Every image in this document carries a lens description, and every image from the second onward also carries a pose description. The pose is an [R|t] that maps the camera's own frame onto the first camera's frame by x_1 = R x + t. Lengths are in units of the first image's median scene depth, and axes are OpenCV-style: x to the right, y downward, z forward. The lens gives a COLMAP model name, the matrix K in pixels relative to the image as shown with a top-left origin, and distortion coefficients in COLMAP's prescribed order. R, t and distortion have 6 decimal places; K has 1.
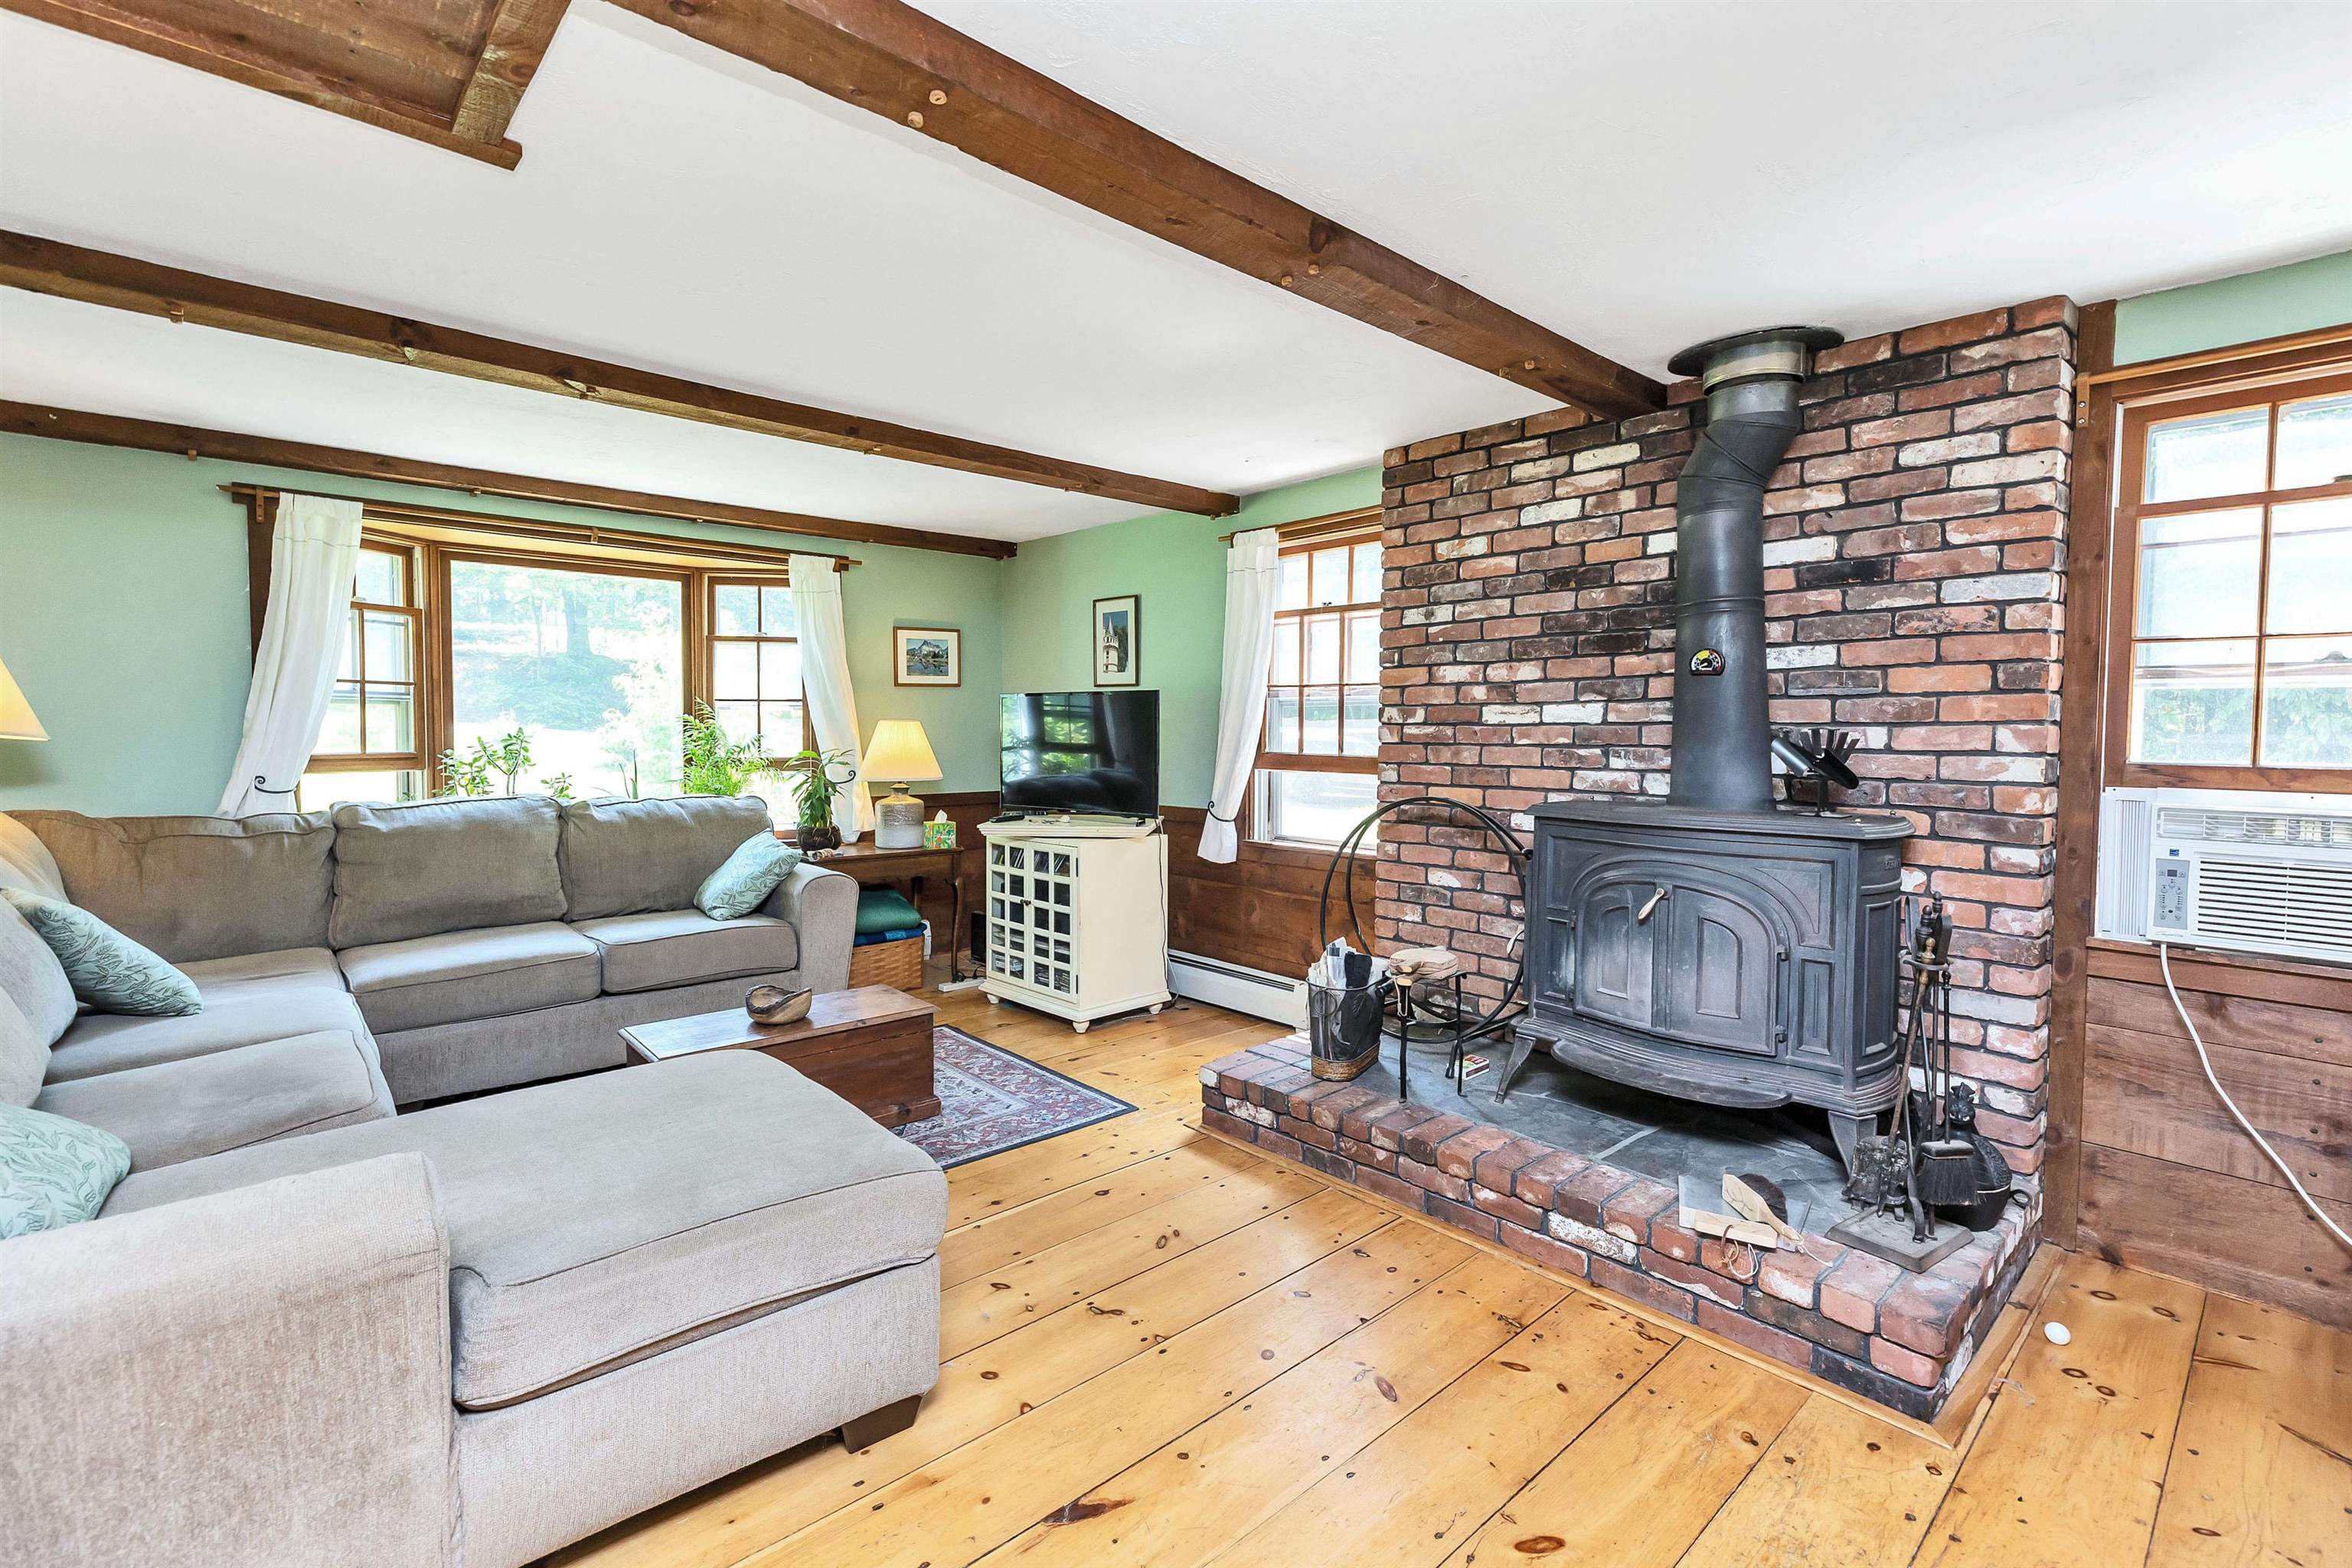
lens RADIAL K [[1057.7, 0, 1152.1], [0, 1057.7, 765.9], [0, 0, 1]] dist [0.006633, 0.002526]
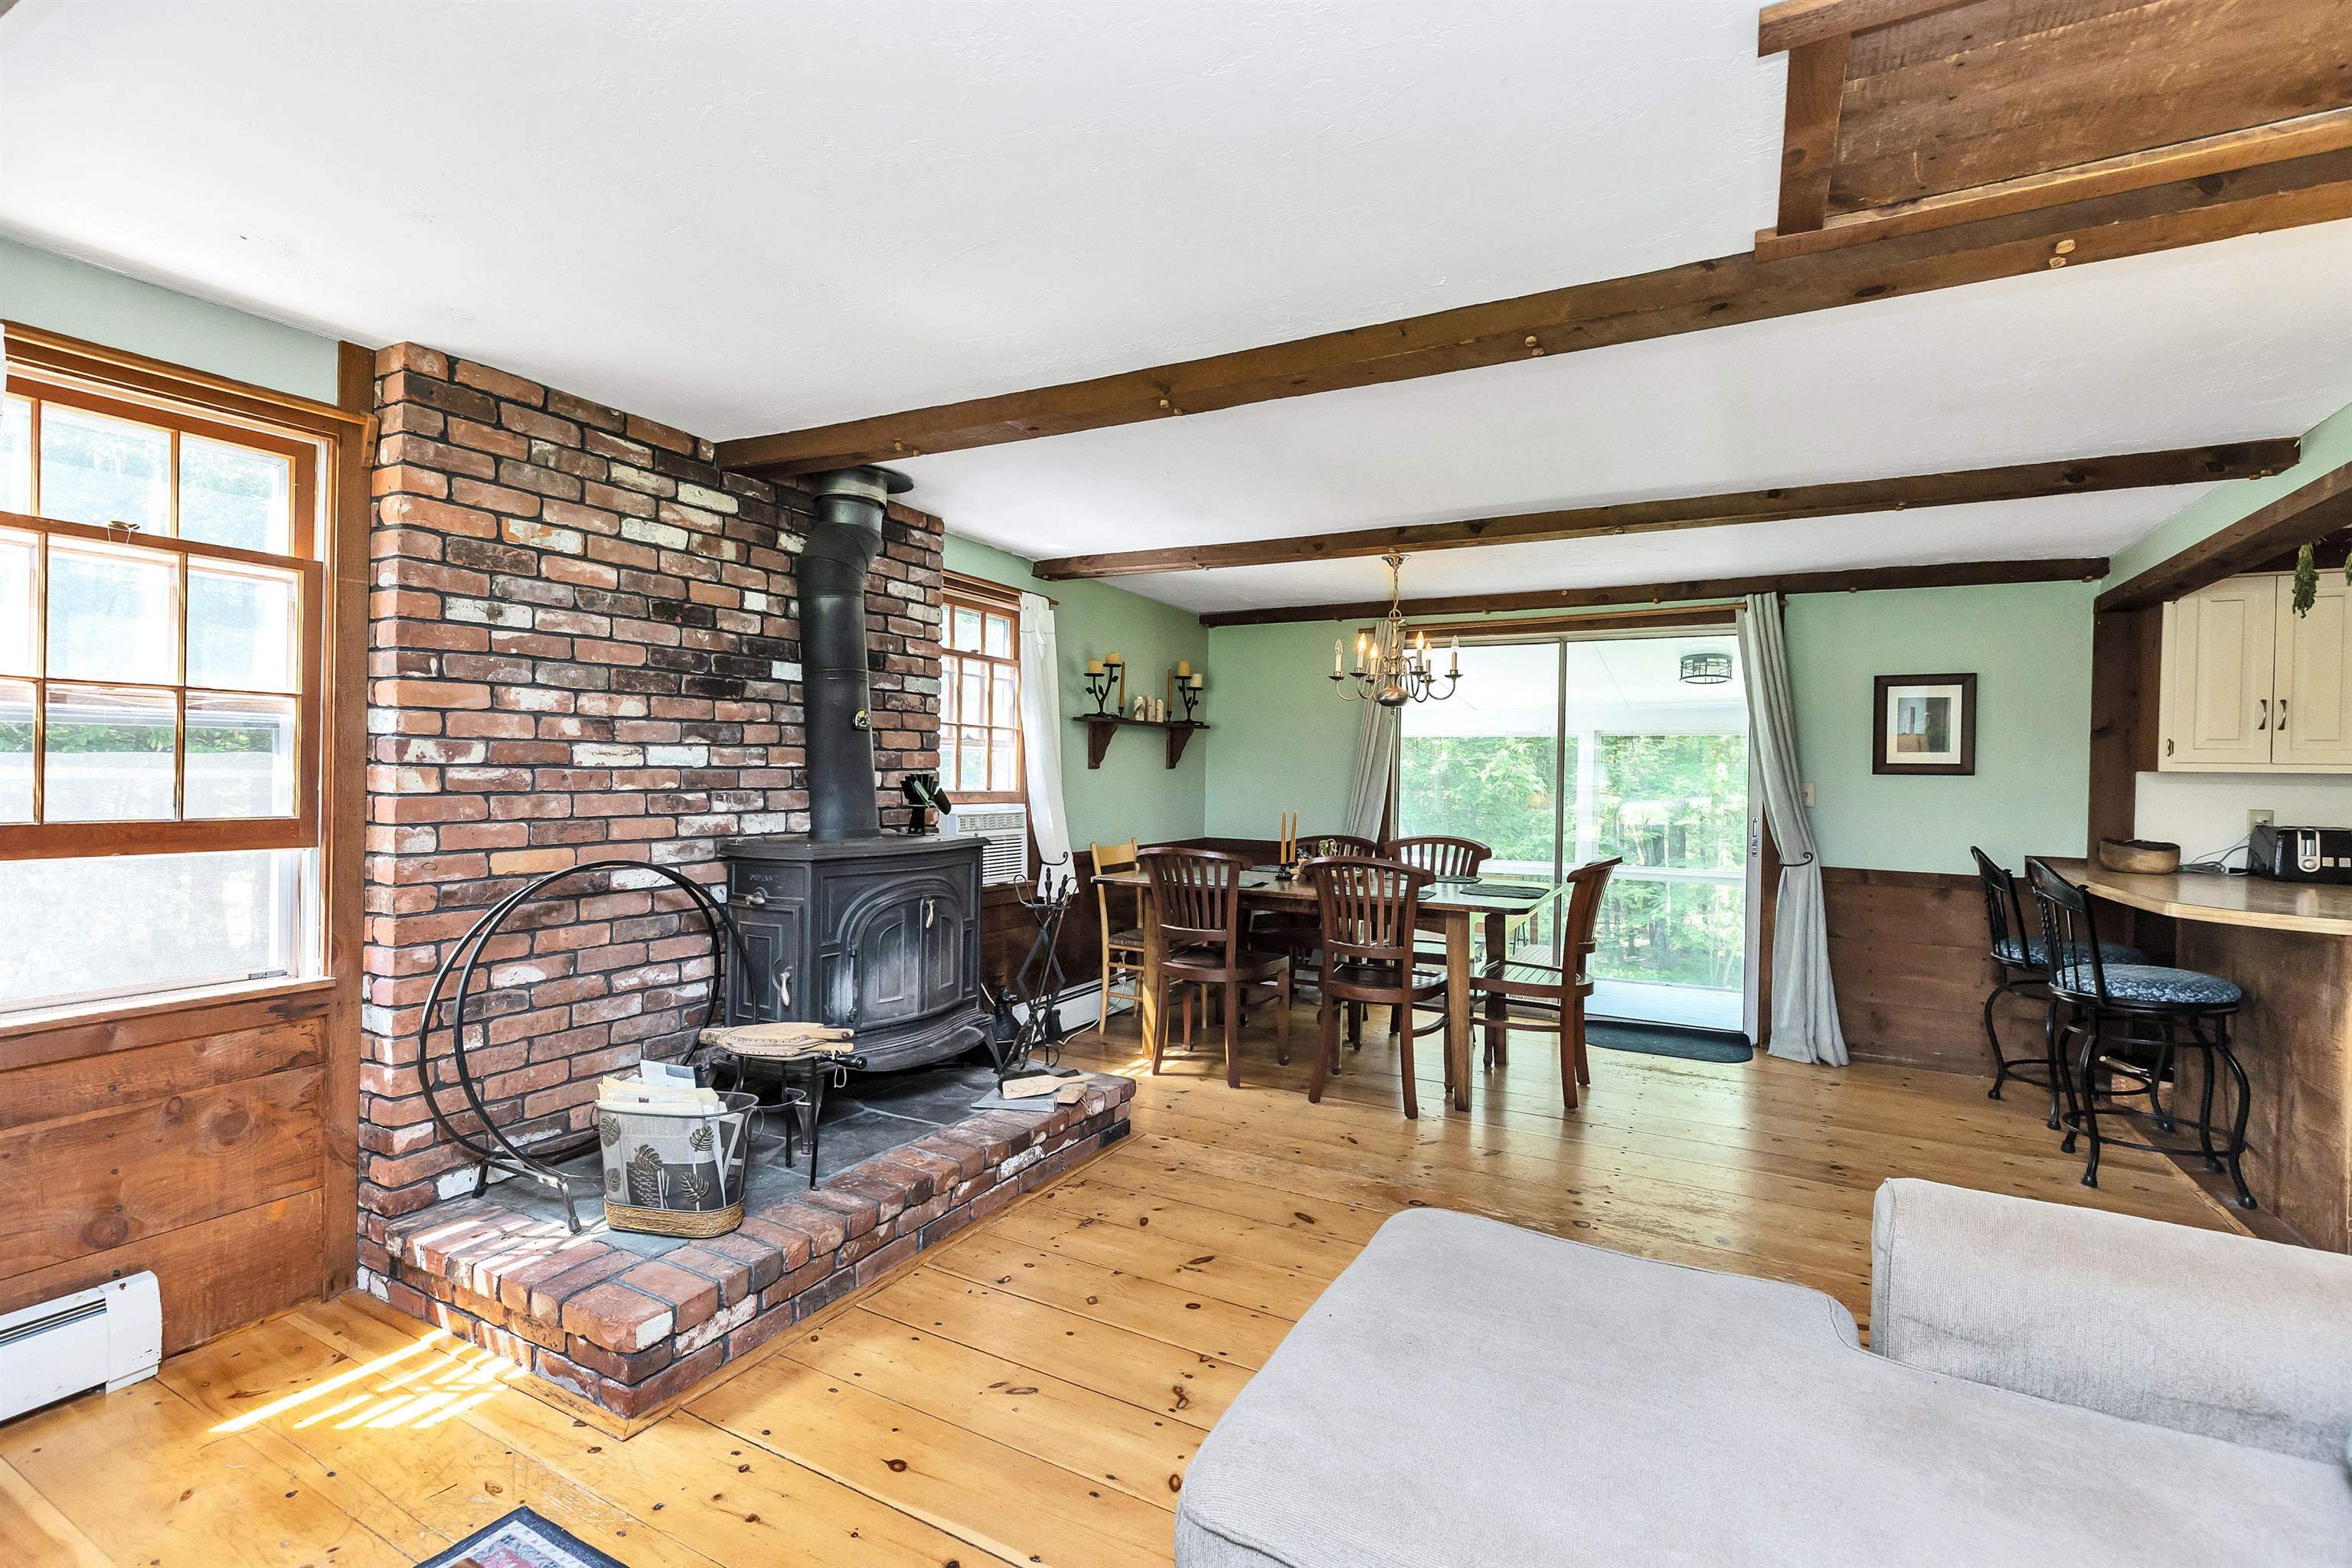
lens RADIAL K [[1057.7, 0, 1180.0], [0, 1057.7, 779.0], [0, 0, 1]] dist [0.006633, 0.002526]
pose [[-0.348188, -0.015203, 0.937302, -0.604048], [0.019914, 0.999523, 0.023610, -0.040204], [-0.937213, 0.026886, -0.347719, 0.858352]]
